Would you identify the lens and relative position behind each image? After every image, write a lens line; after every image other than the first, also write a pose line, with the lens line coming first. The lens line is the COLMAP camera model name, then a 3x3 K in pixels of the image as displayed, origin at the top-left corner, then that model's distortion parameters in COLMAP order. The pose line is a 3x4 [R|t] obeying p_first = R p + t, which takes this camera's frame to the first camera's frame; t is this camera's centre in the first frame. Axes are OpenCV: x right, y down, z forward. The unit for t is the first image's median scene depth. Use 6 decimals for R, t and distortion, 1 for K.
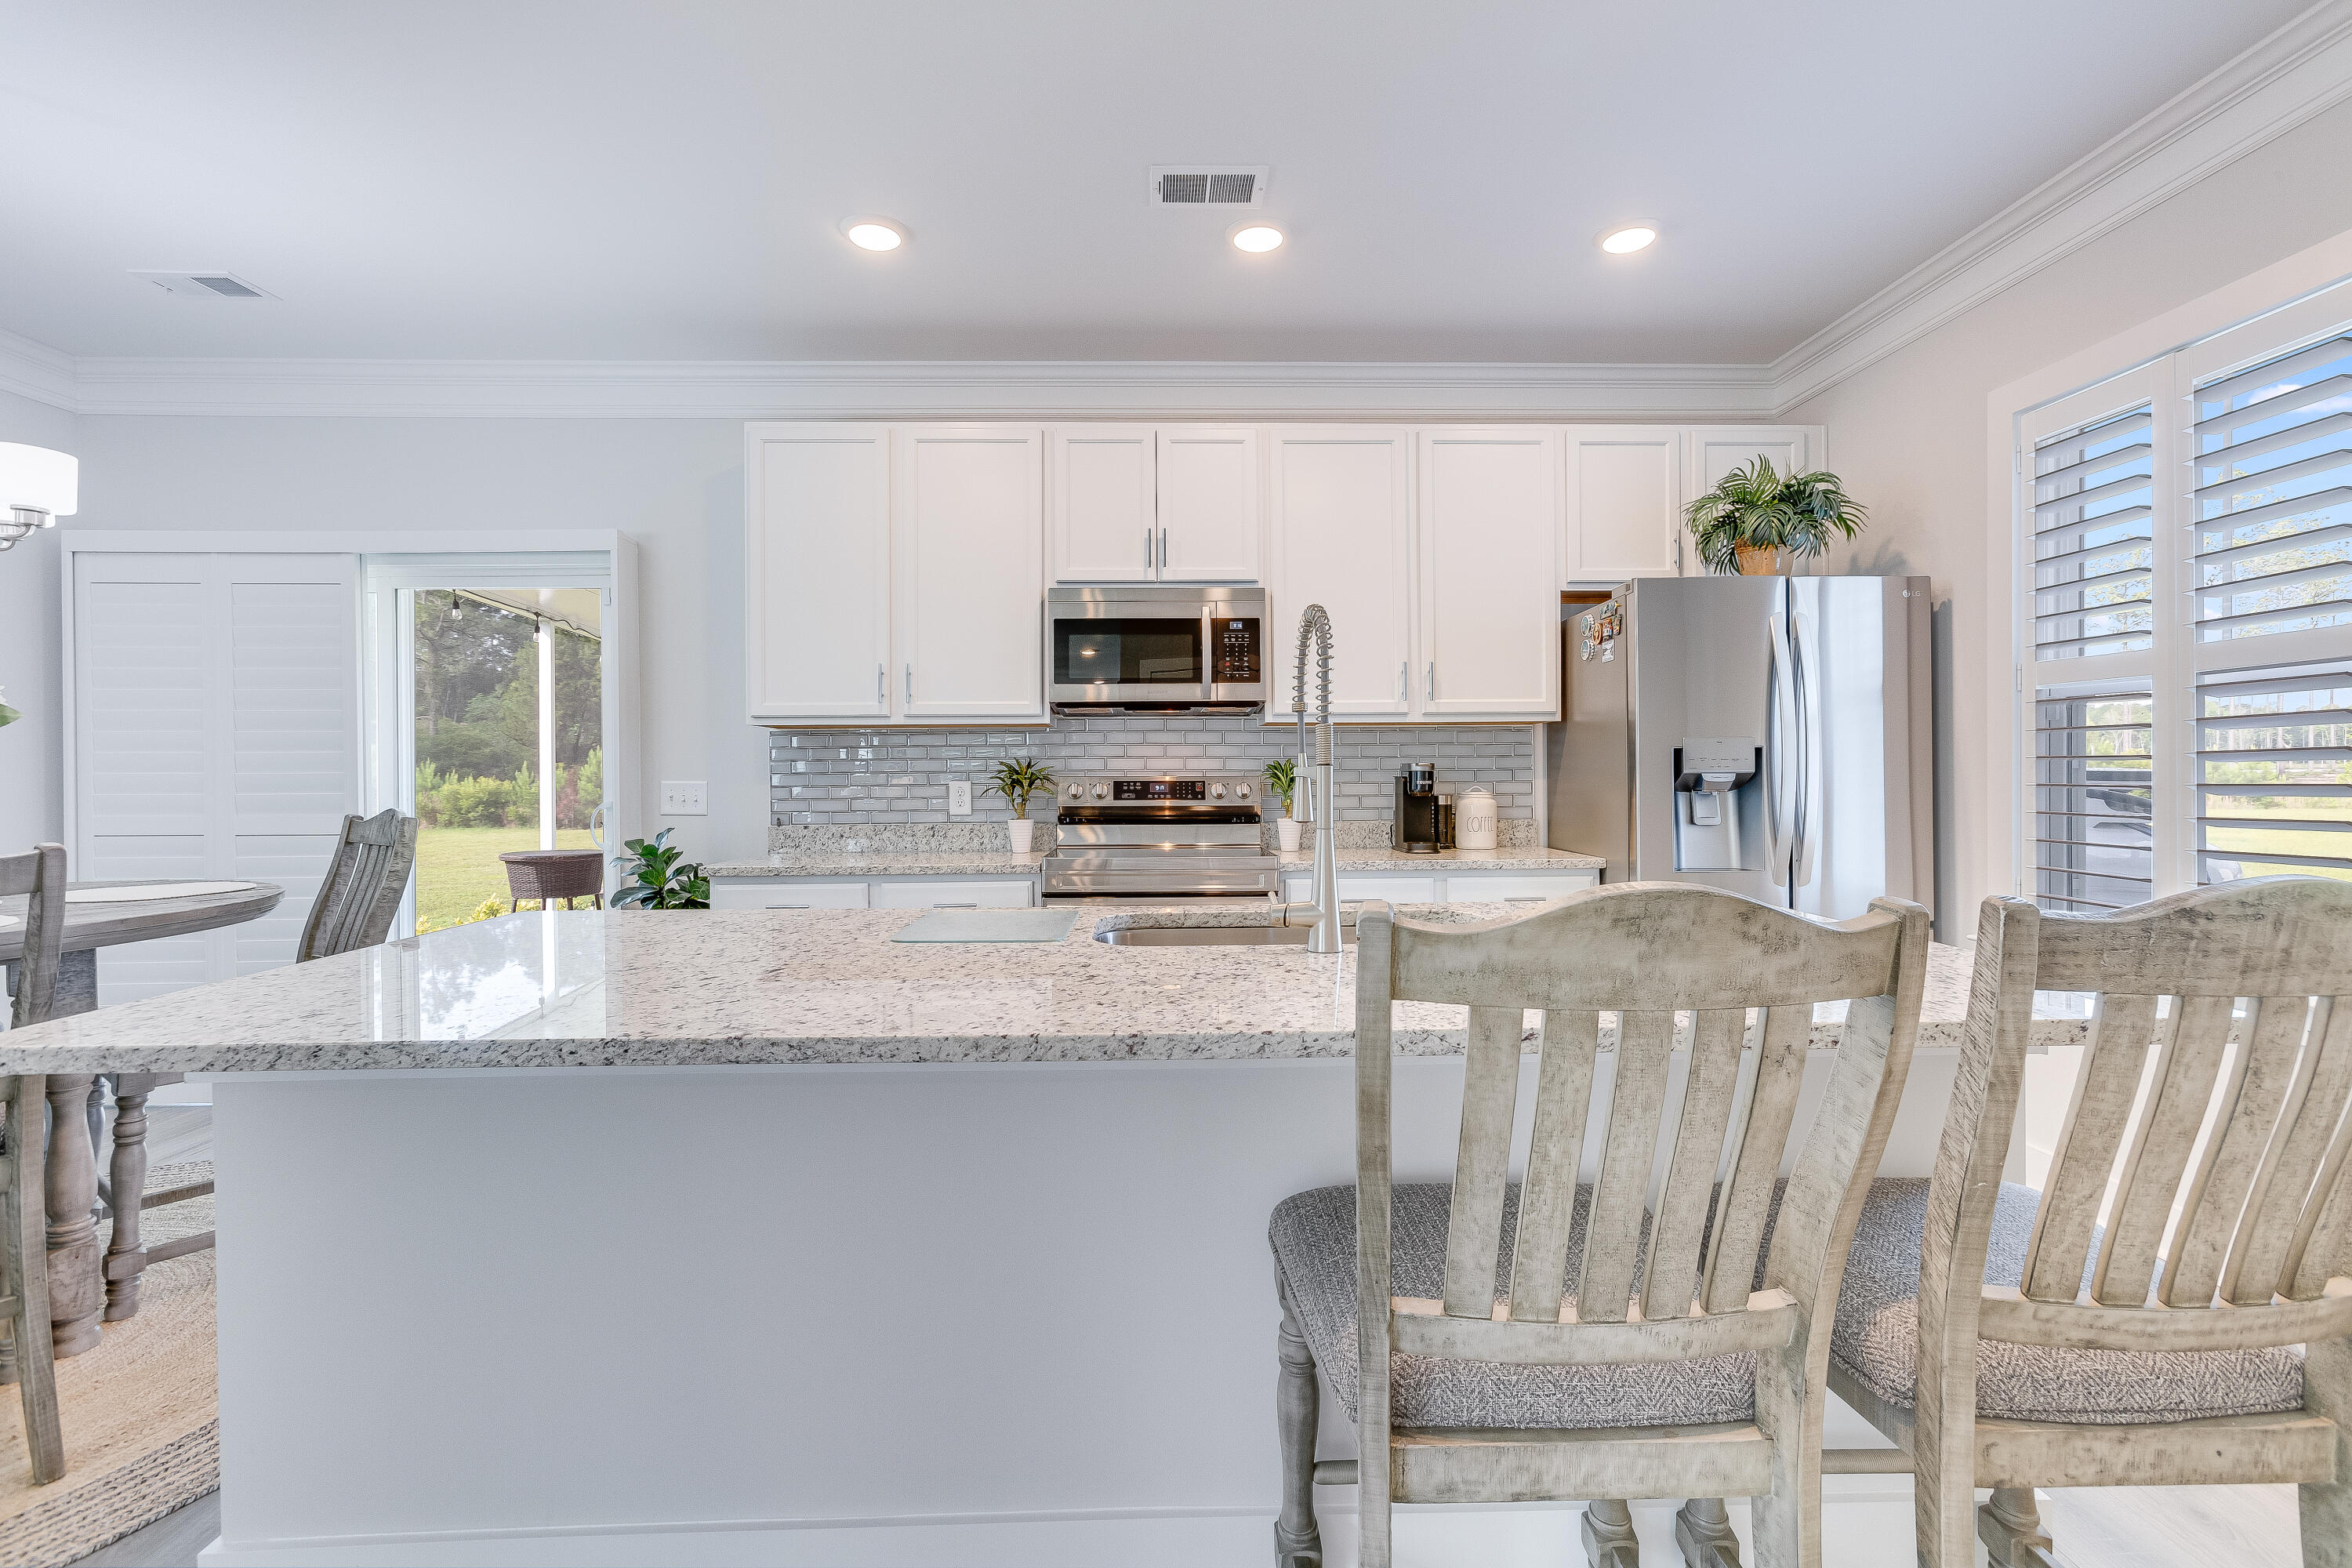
lens RADIAL K [[1052.7, 0, 1185.4], [0, 1052.7, 778.2], [0, 0, 1]] dist [-0.011006, 0.007883]
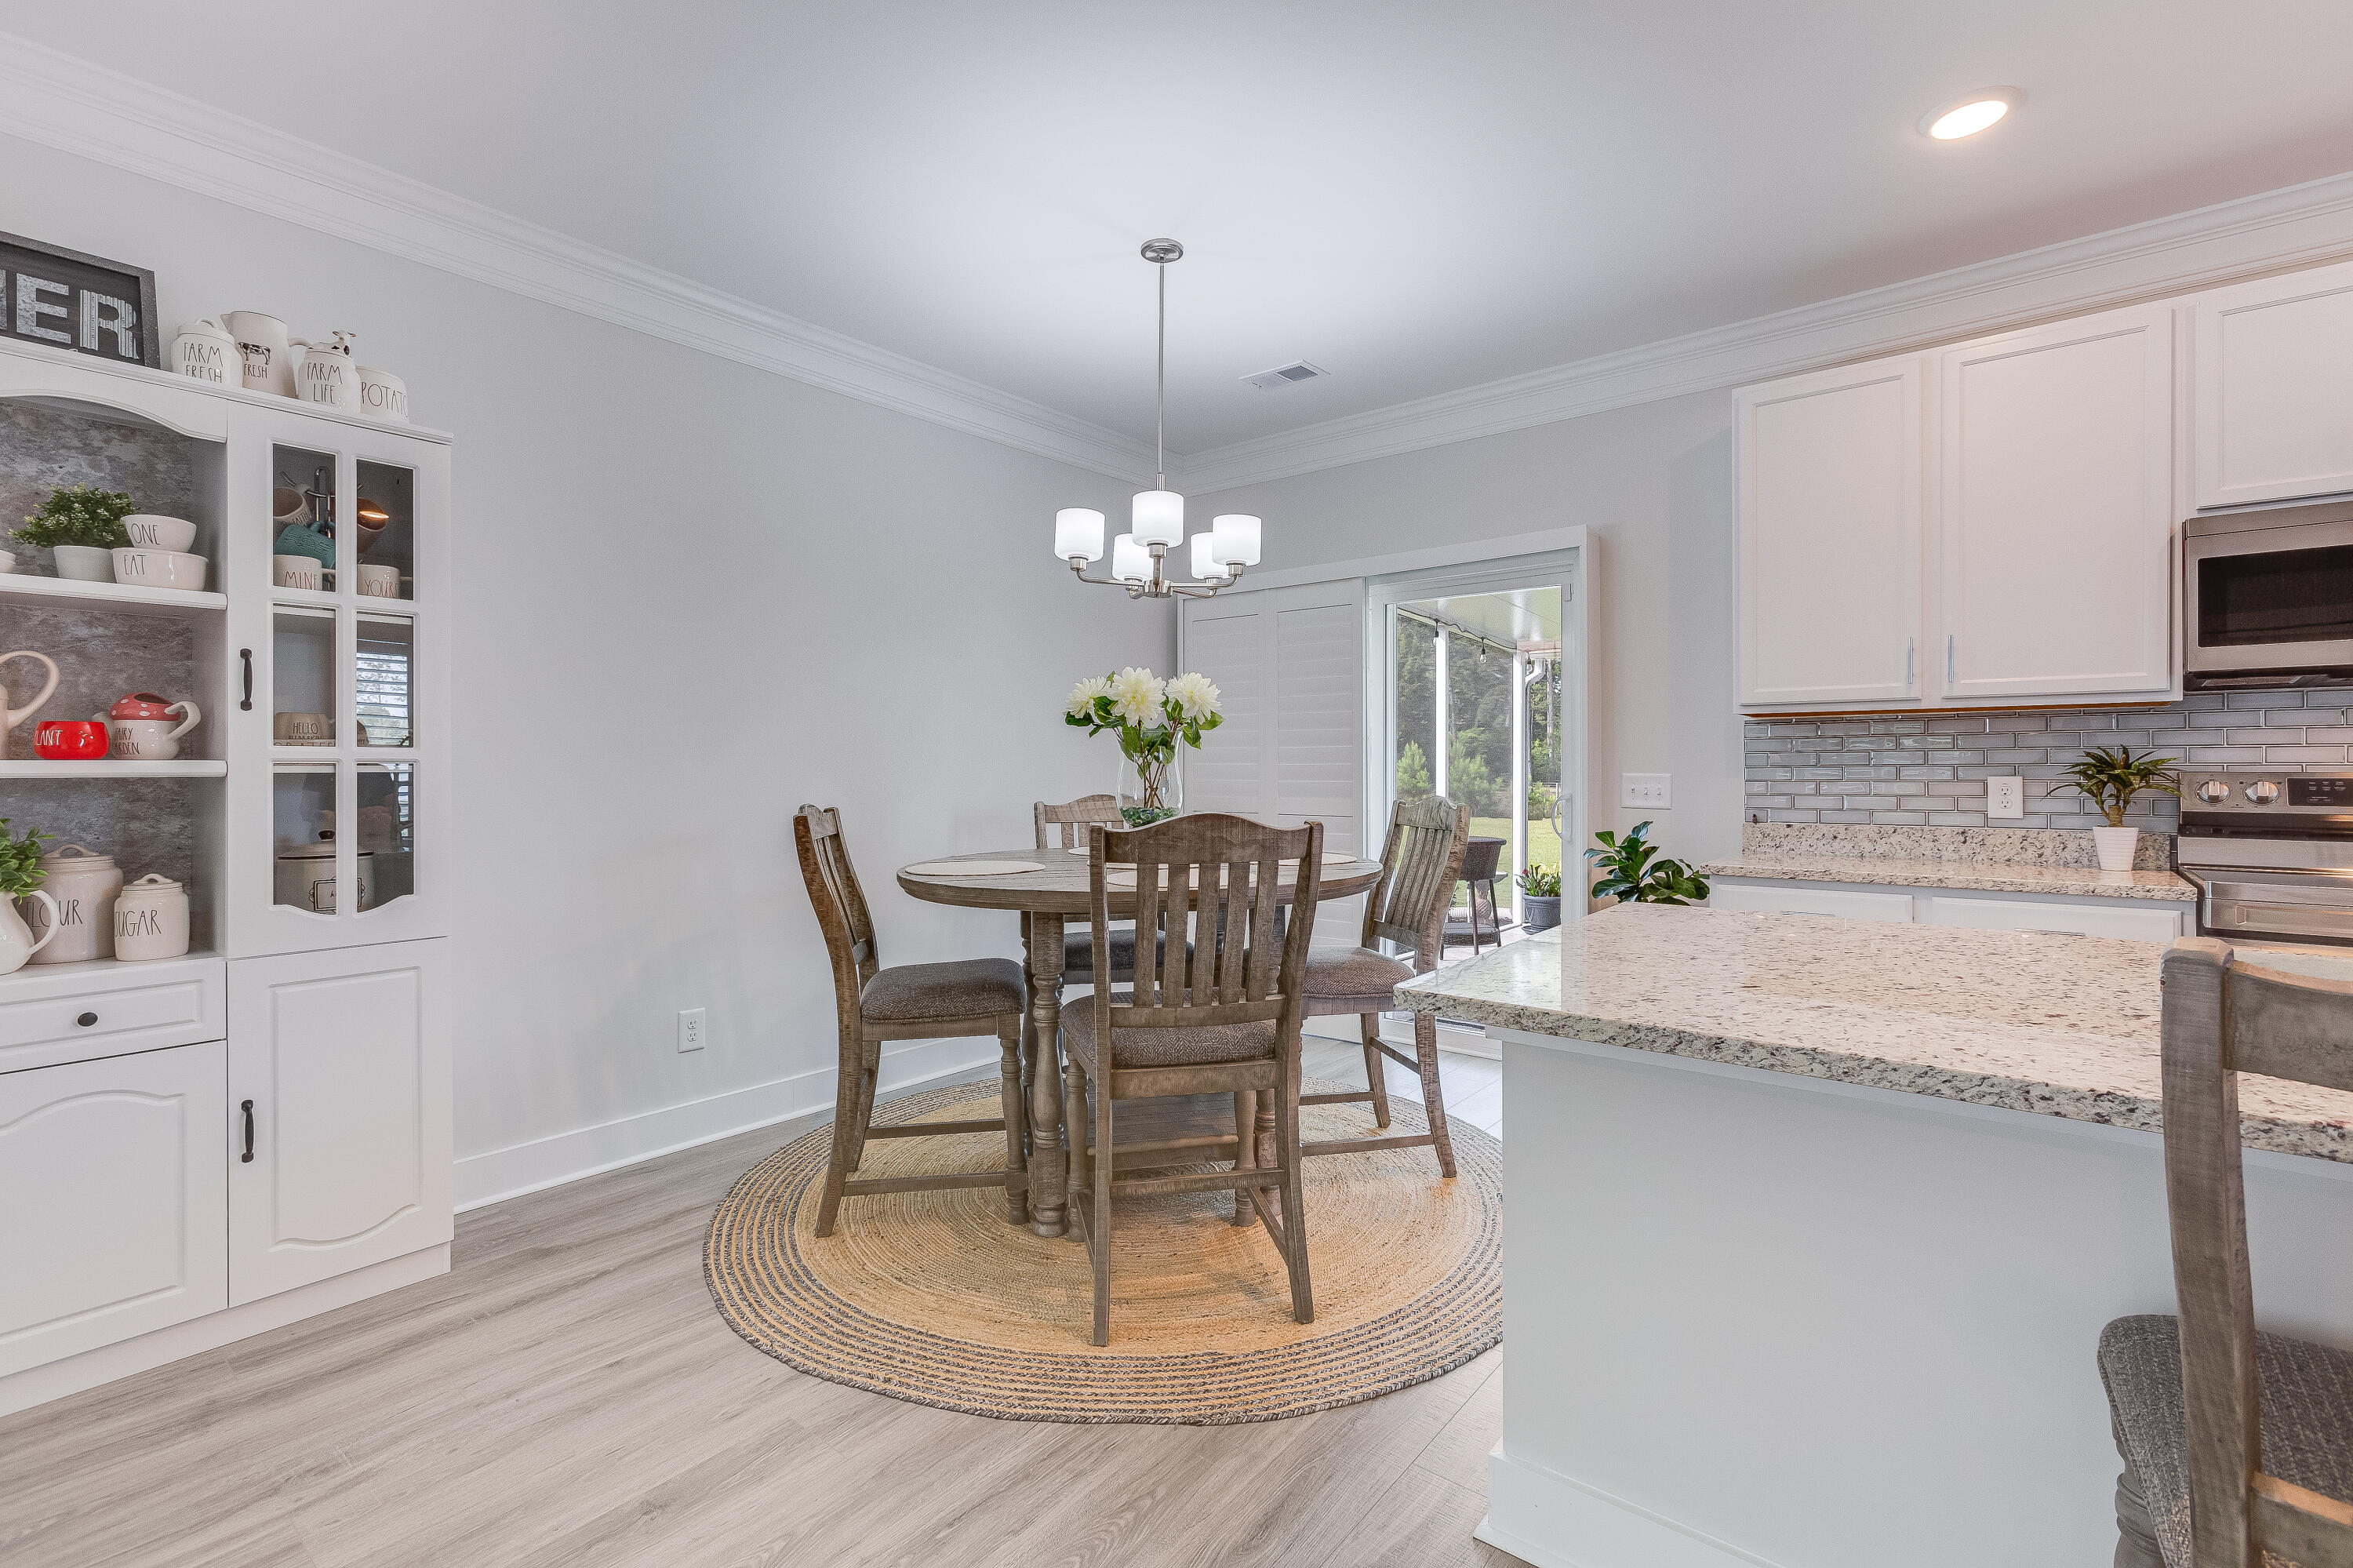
lens RADIAL K [[1053.2, 0, 1169.8], [0, 1053.2, 768.1], [0, 0, 1]] dist [-0.011006, 0.007883]
pose [[0.750437, 0.005406, -0.660919, -0.176081], [-0.006959, 0.999976, 0.000277, 0.000555], [0.660905, 0.004392, 0.750457, -0.030262]]
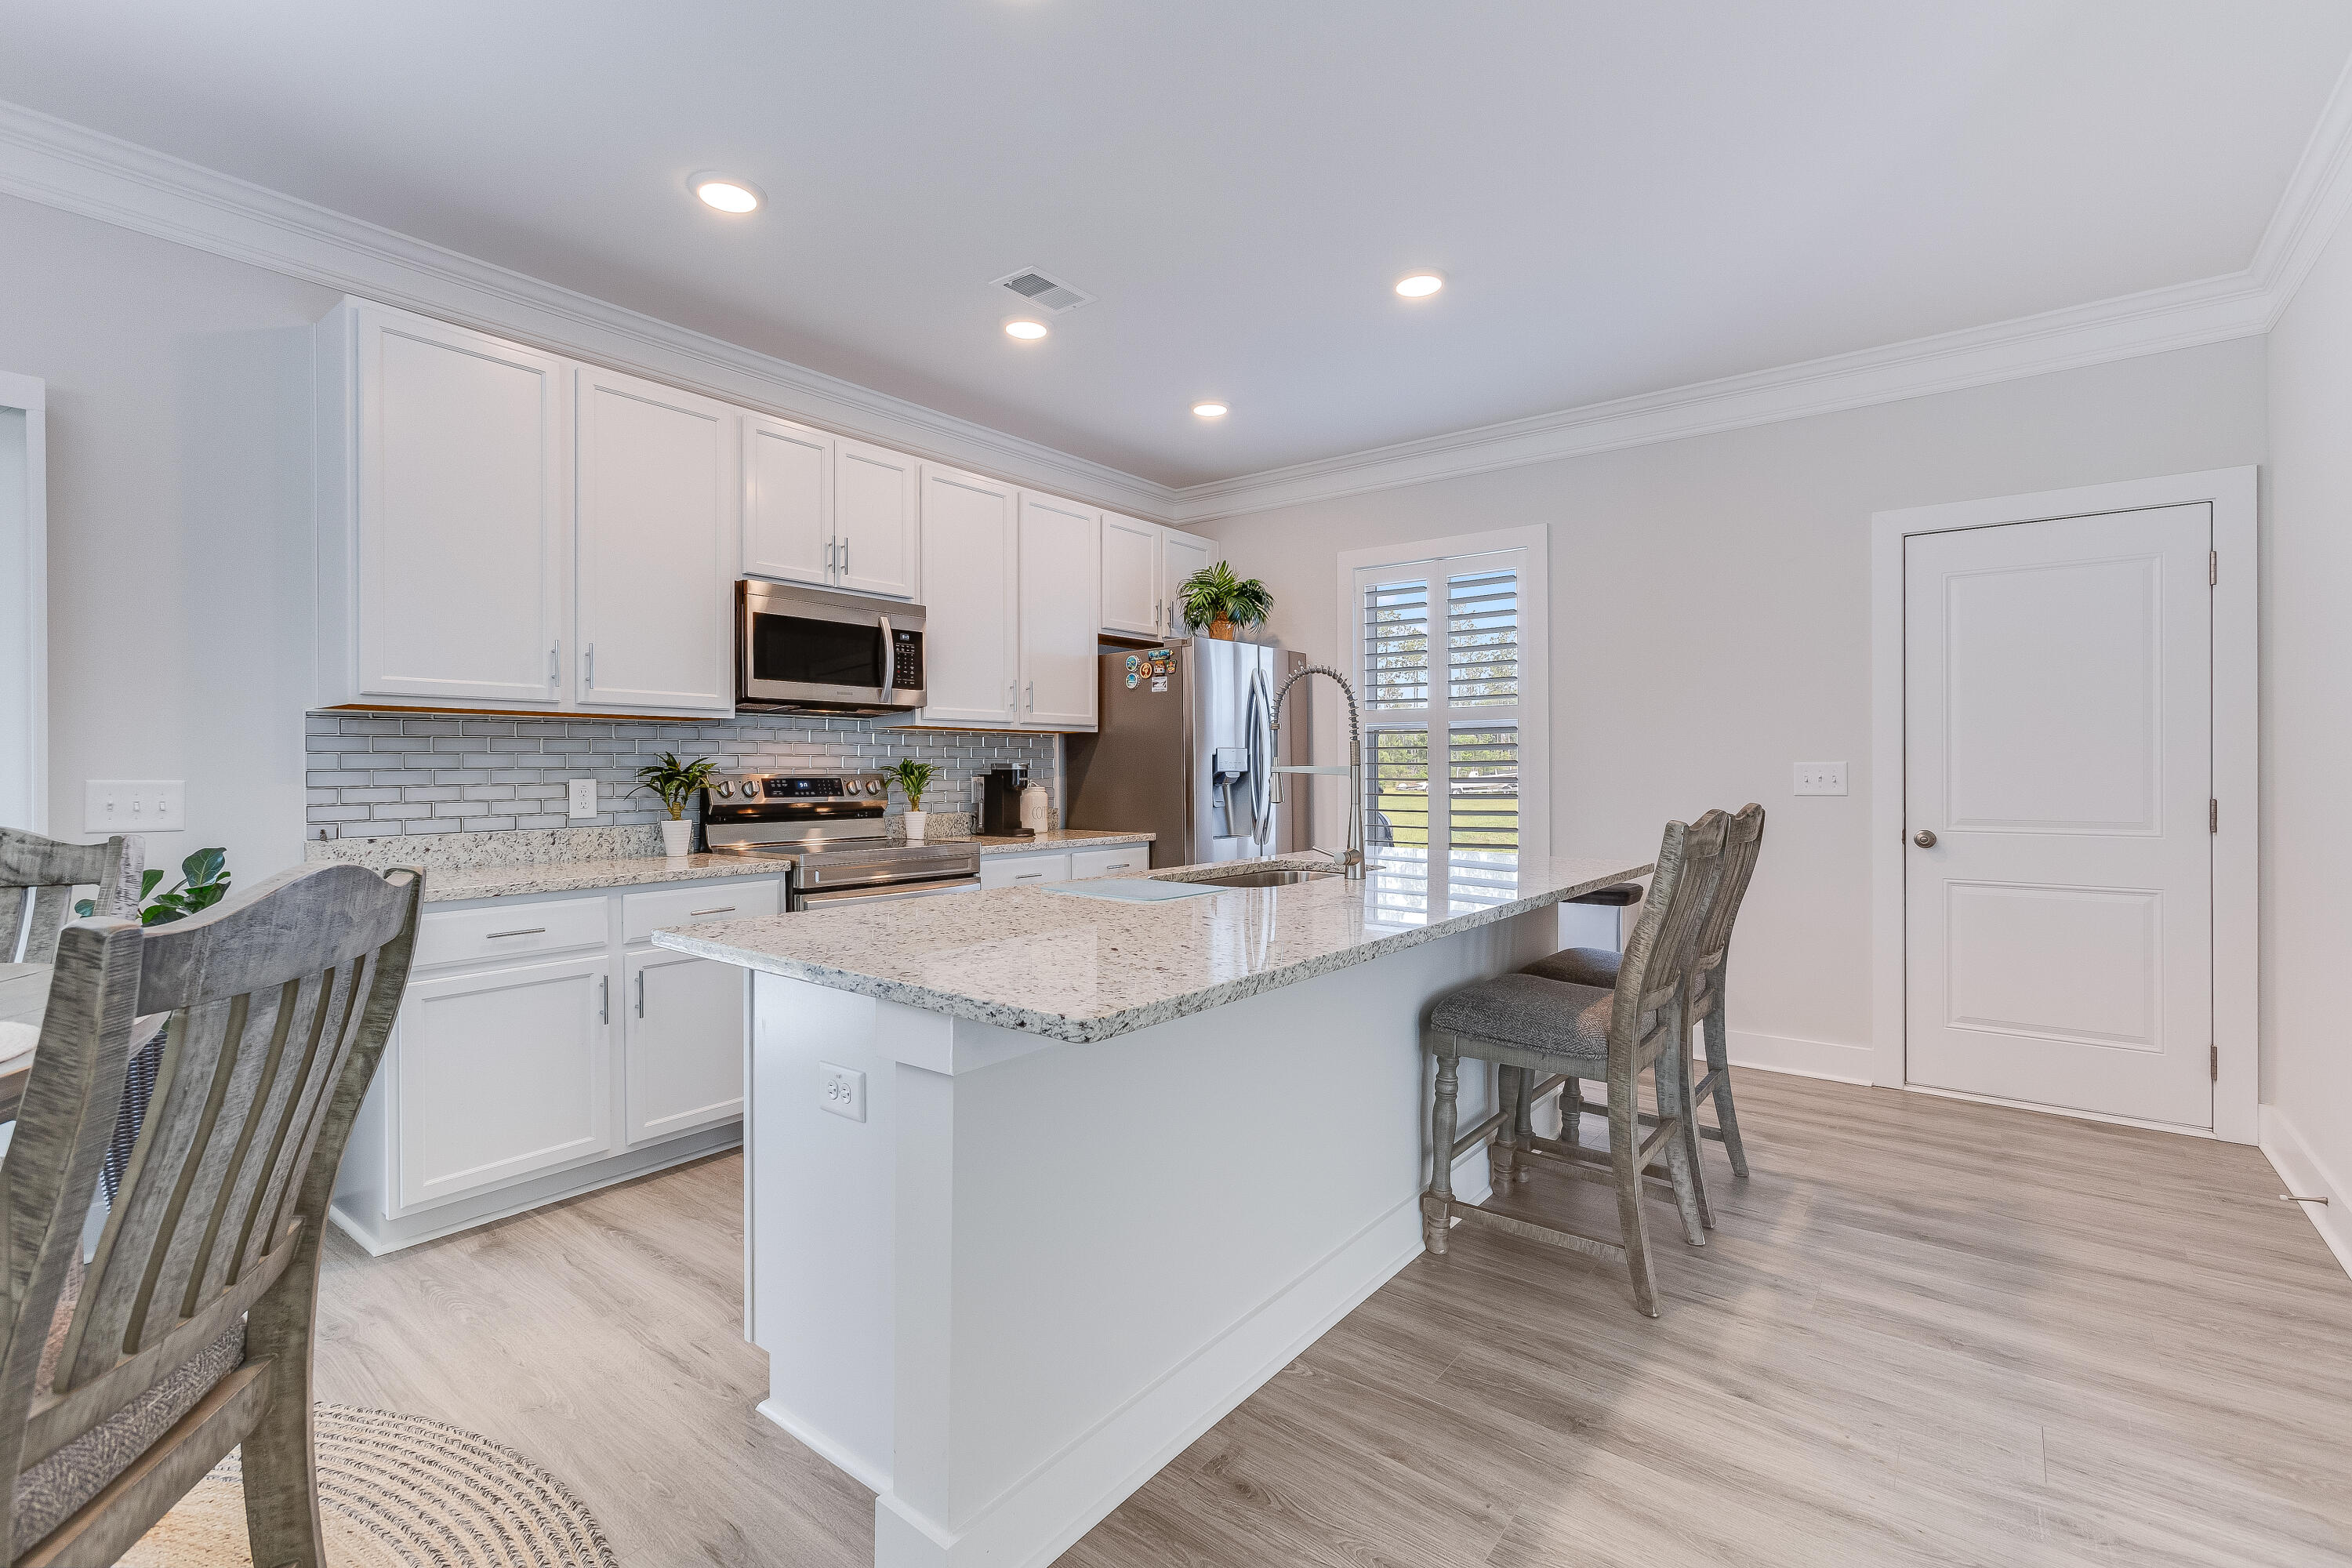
lens RADIAL K [[1052.7, 0, 1181.4], [0, 1052.7, 772.3], [0, 0, 1]] dist [-0.011006, 0.007883]
pose [[0.642484, 0.002699, 0.766294, -0.605155], [0.002128, 0.999984, -0.005306, 0.002854], [-0.766296, 0.005040, 0.642468, 0.072030]]
